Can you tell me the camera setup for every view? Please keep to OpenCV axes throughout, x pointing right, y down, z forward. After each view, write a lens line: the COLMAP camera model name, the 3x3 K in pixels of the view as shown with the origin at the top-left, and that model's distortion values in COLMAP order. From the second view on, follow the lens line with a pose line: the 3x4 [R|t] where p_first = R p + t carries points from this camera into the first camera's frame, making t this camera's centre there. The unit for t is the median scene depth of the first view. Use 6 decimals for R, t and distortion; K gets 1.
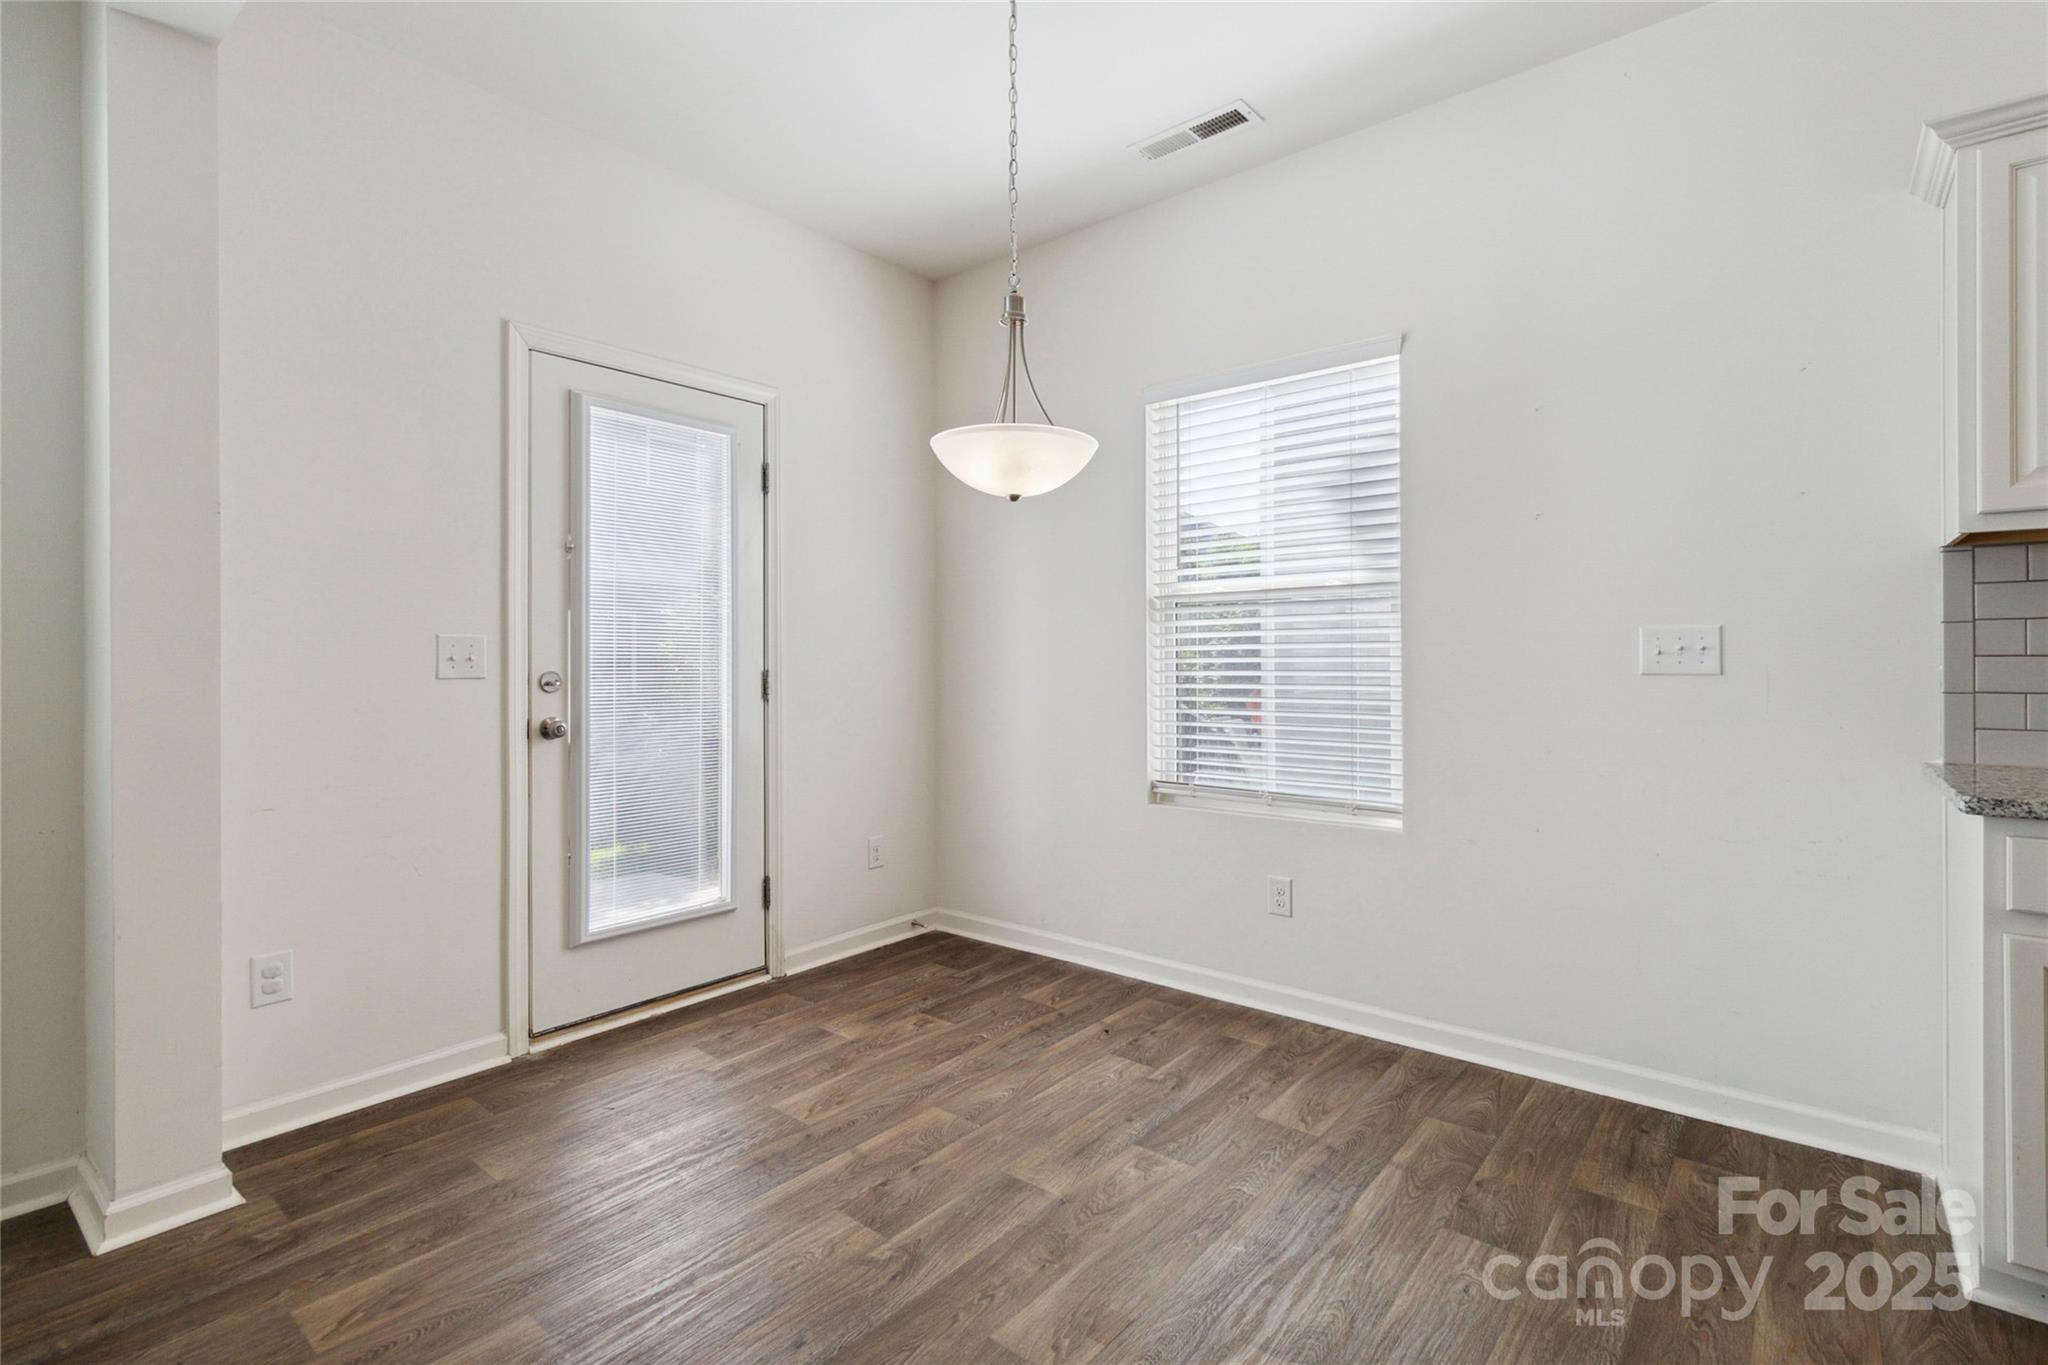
lens RADIAL K [[949.3, 0, 1018.7], [0, 949.3, 655.1], [0, 0, 1]] dist [-0.002731, 0.000226]
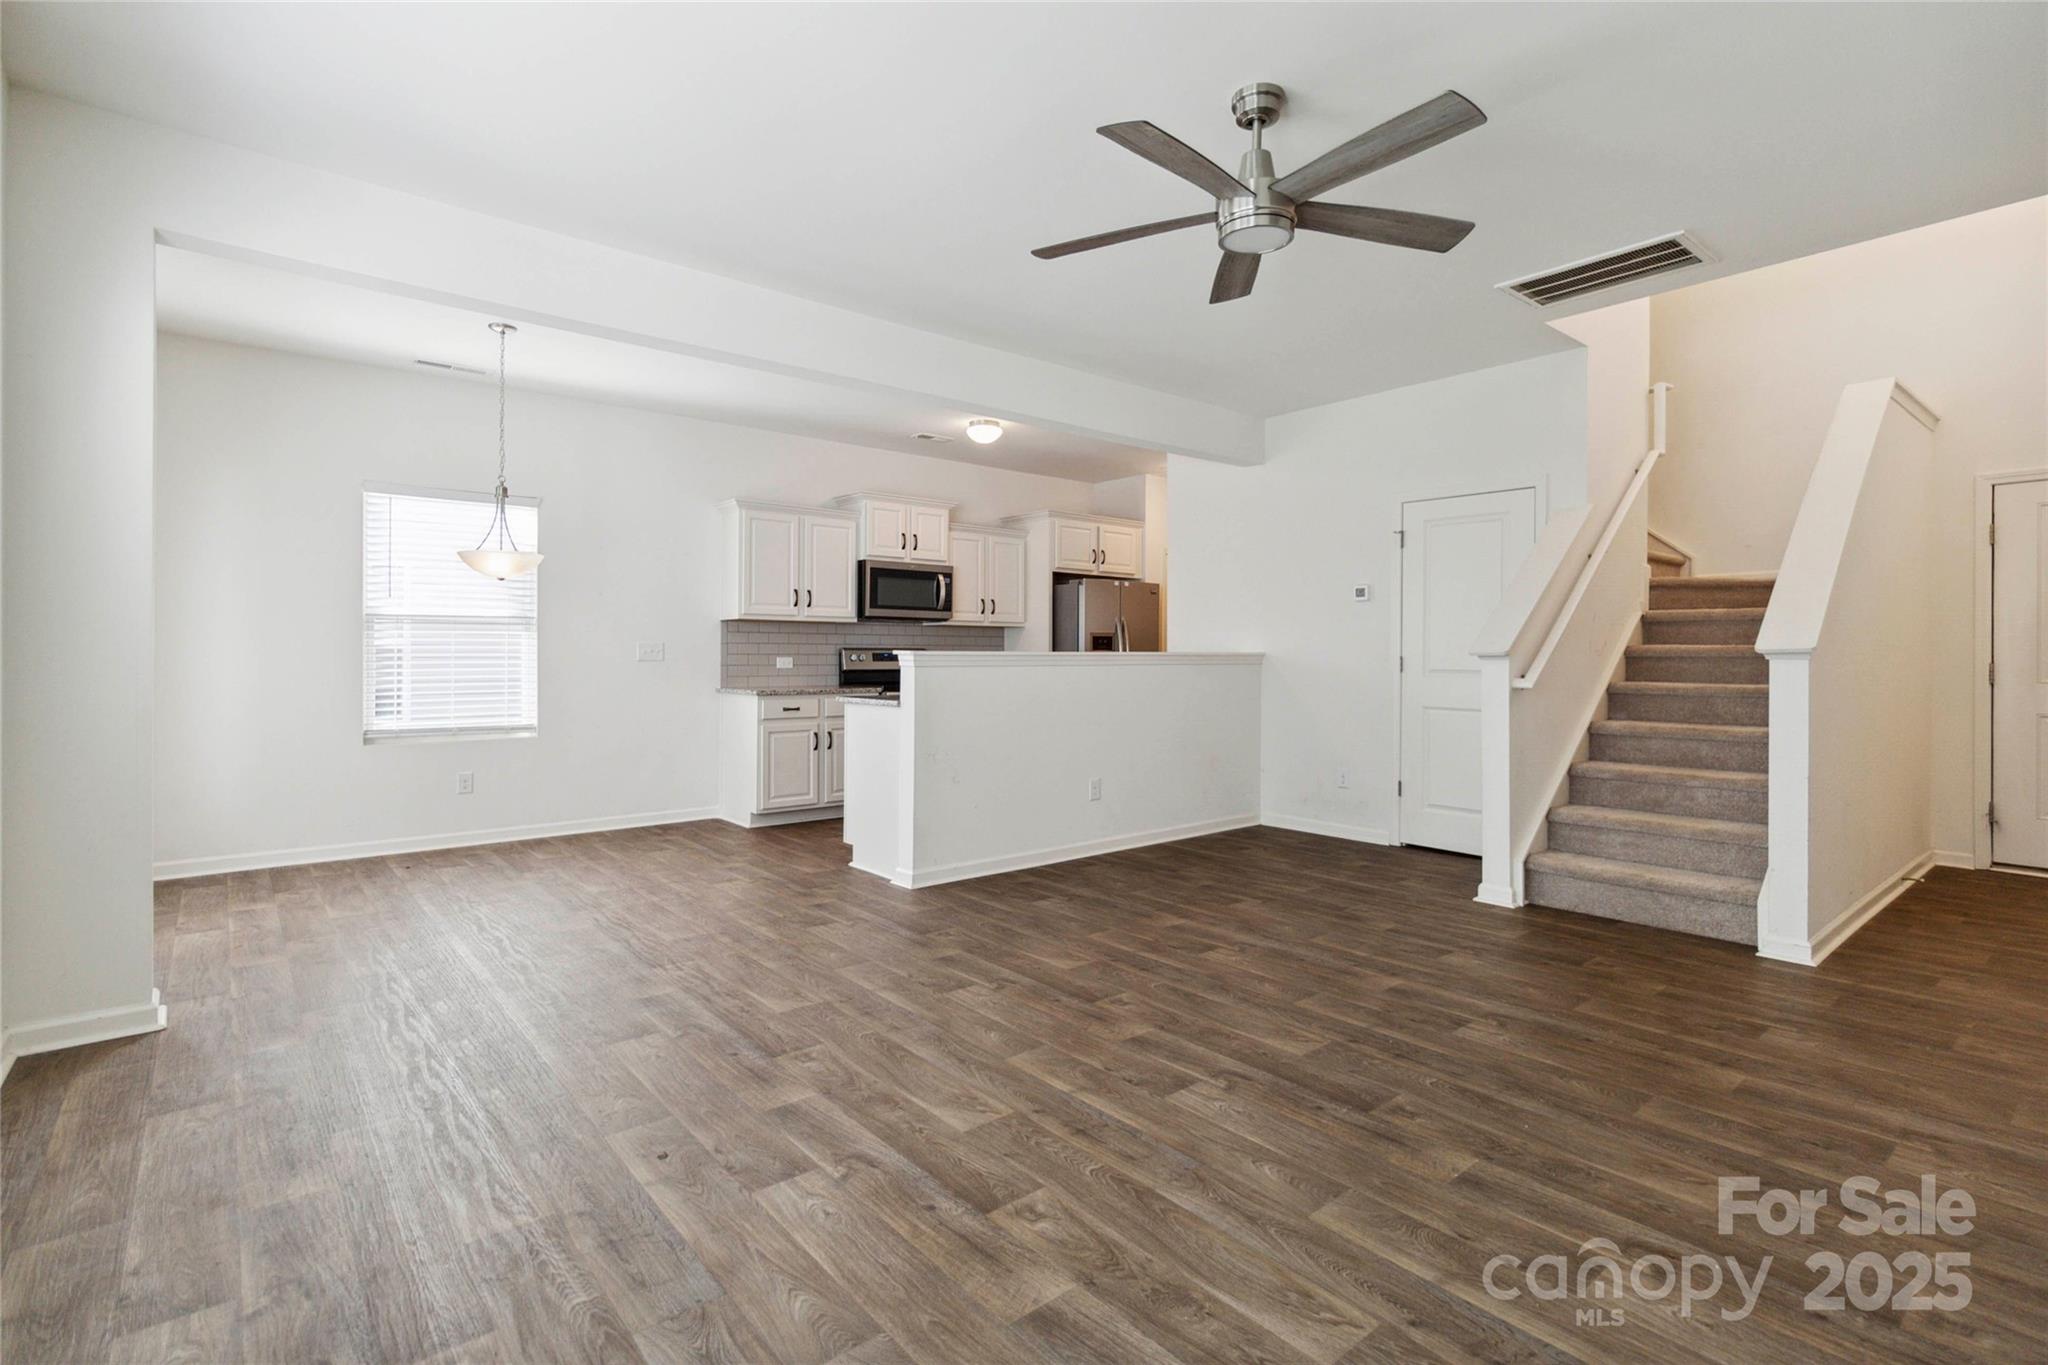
lens RADIAL K [[949.3, 0, 1018.7], [0, 949.3, 655.1], [0, 0, 1]] dist [-0.002731, 0.000226]
pose [[0.178479, 0.005130, 0.983930, -1.387124], [-0.009858, 0.999946, -0.003425, 0.004333], [-0.983894, -0.009088, 0.178520, -0.388847]]
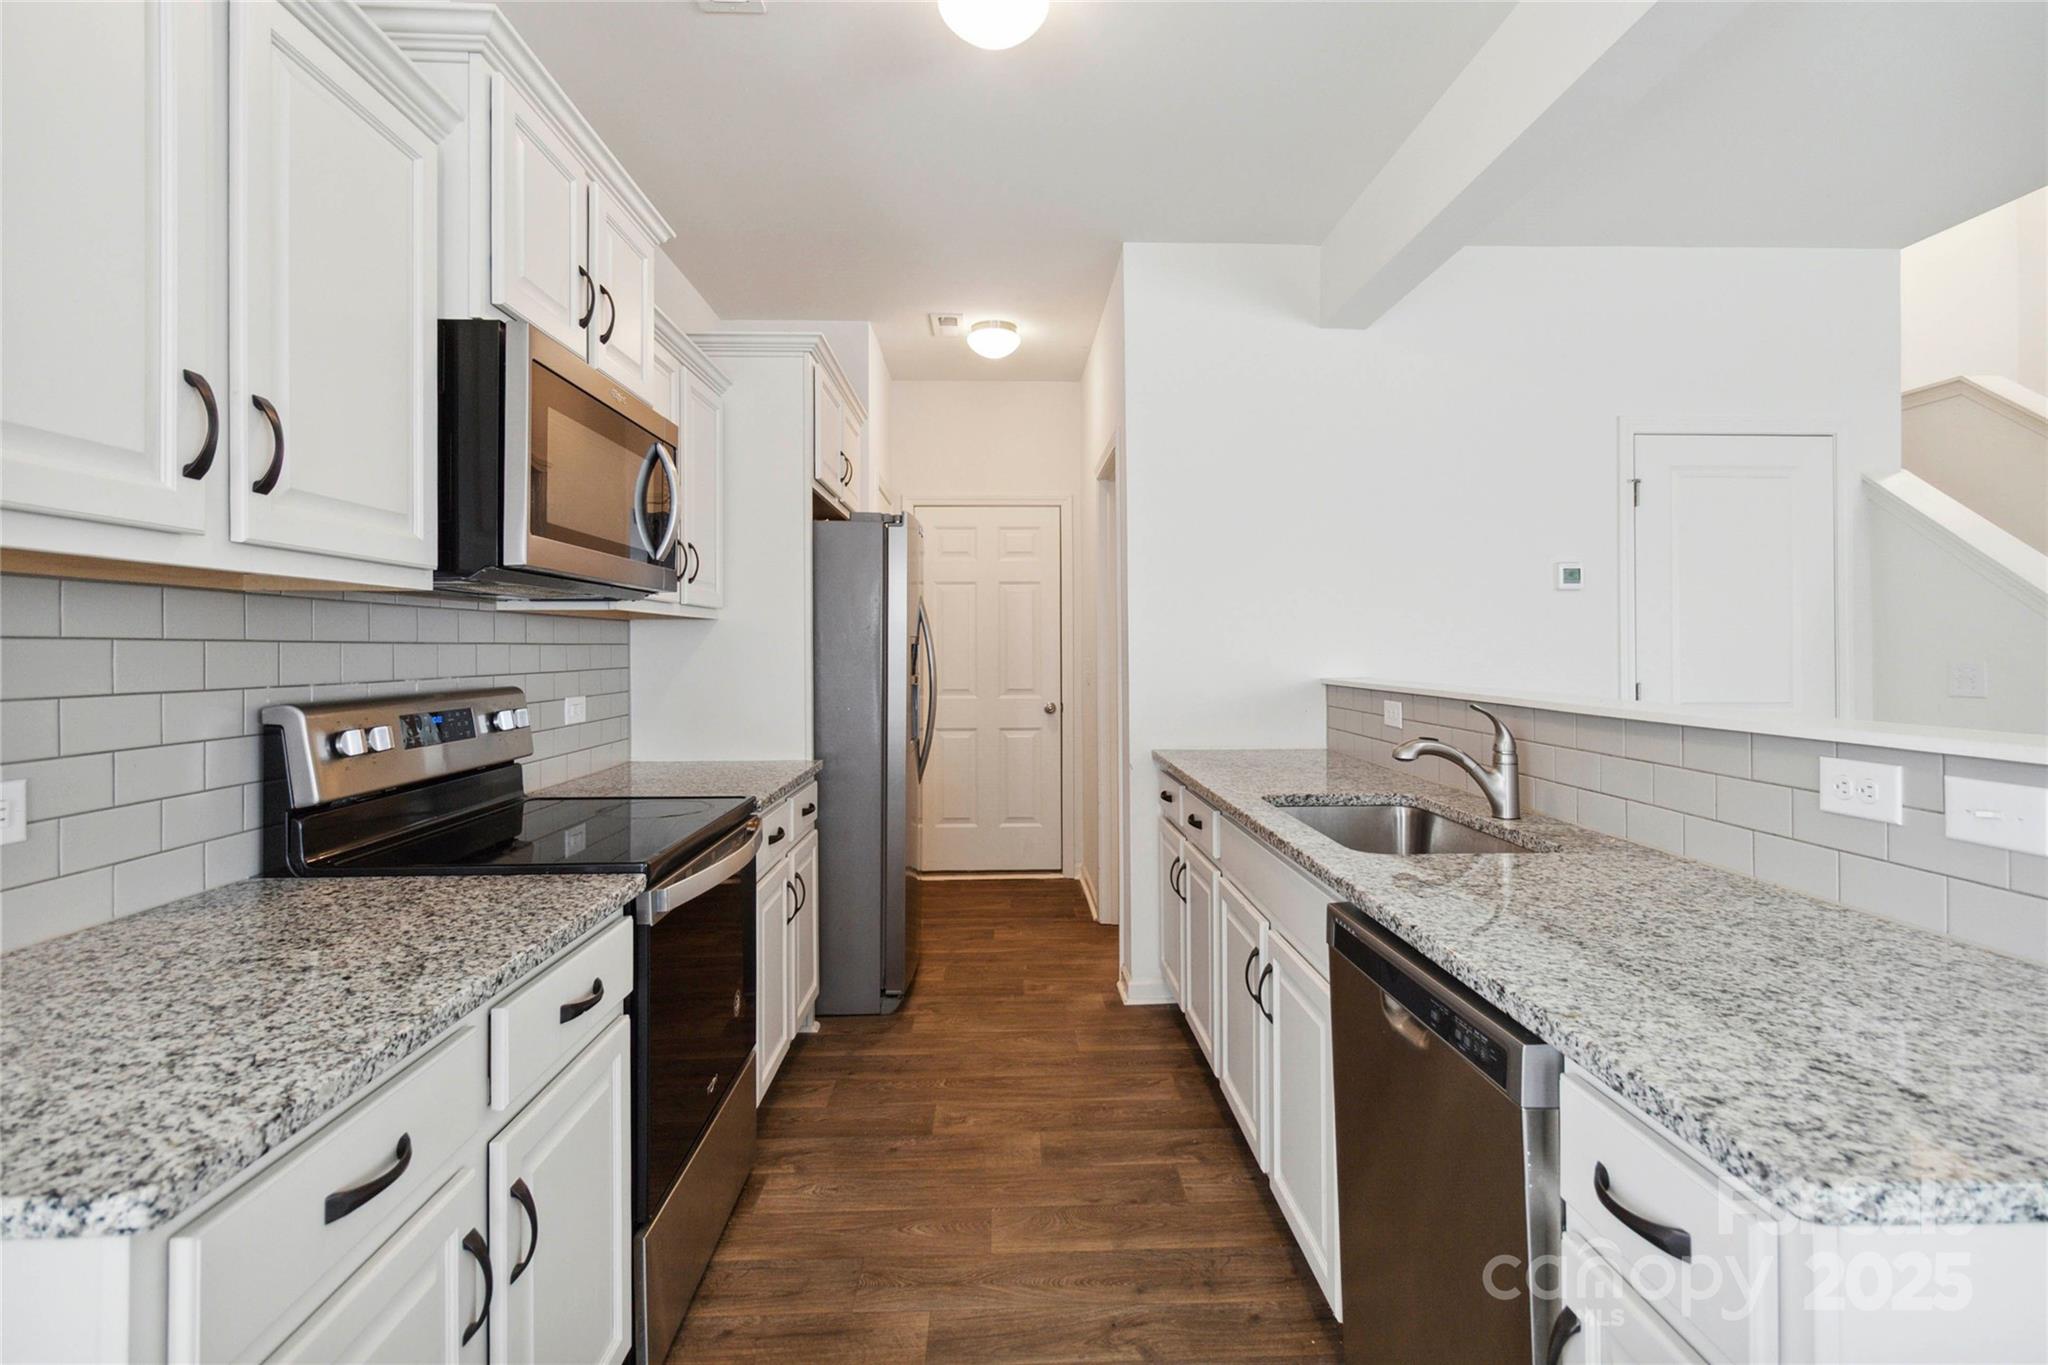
lens RADIAL K [[949.3, 0, 1018.7], [0, 949.3, 655.1], [0, 0, 1]] dist [-0.002731, 0.000226]
pose [[-0.663011, 0.003353, 0.748602, 0.237052], [0.004472, 0.999990, -0.000519, -0.043761], [-0.748596, 0.003004, -0.663019, 0.531654]]
